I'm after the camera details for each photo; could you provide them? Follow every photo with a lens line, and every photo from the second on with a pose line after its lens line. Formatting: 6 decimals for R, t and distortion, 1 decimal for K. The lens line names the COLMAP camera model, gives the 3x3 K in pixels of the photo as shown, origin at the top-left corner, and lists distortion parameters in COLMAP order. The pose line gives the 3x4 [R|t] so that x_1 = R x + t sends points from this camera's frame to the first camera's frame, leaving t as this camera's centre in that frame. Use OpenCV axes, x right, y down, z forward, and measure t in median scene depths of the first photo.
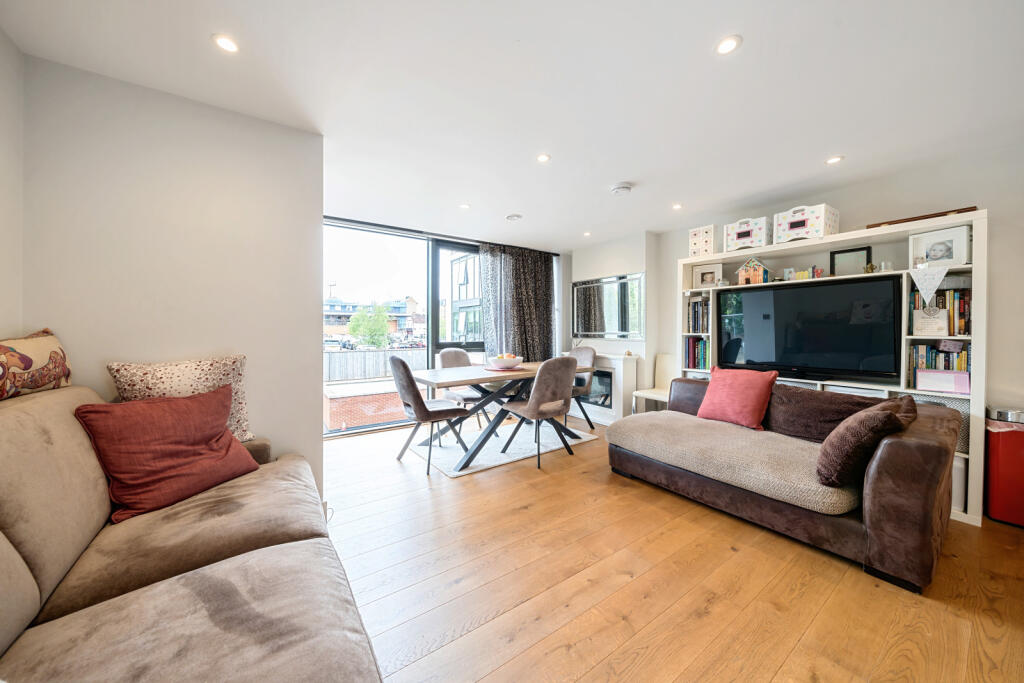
lens RADIAL K [[360.1, 0, 515.5], [0, 360.1, 334.9], [0, 0, 1]] dist [-0.001942, -0.000098]
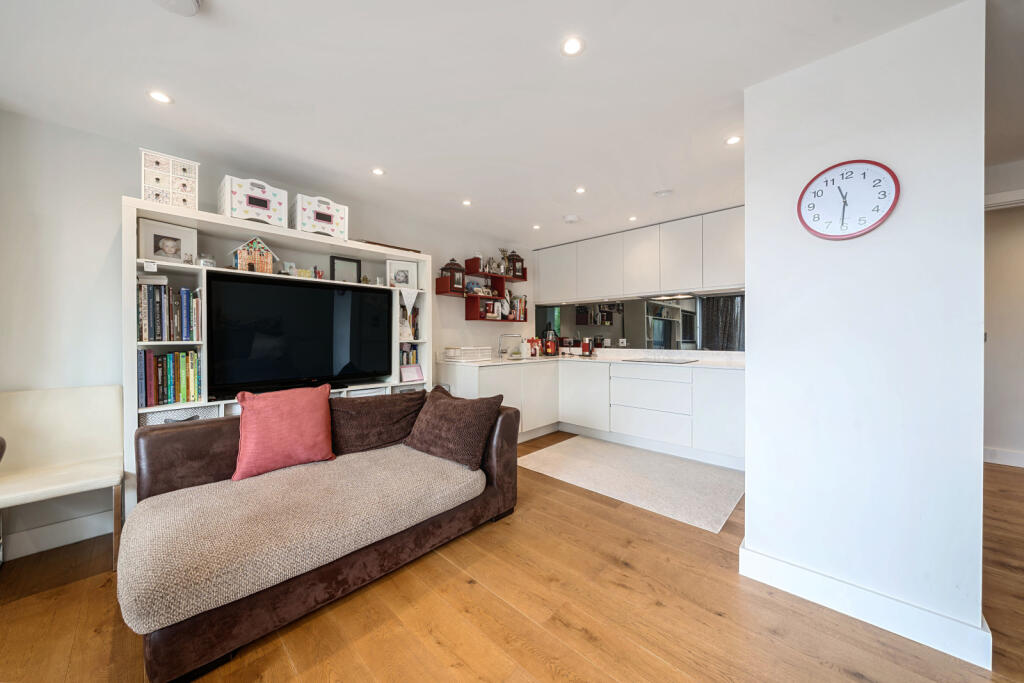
lens RADIAL K [[360.1, 0, 517.7], [0, 360.1, 338.8], [0, 0, 1]] dist [-0.001942, -0.000098]
pose [[-0.194991, -0.009770, 0.980756, -0.181294], [0.013279, 0.999832, 0.012600, -0.009768], [-0.980715, 0.015480, -0.194829, 0.677557]]
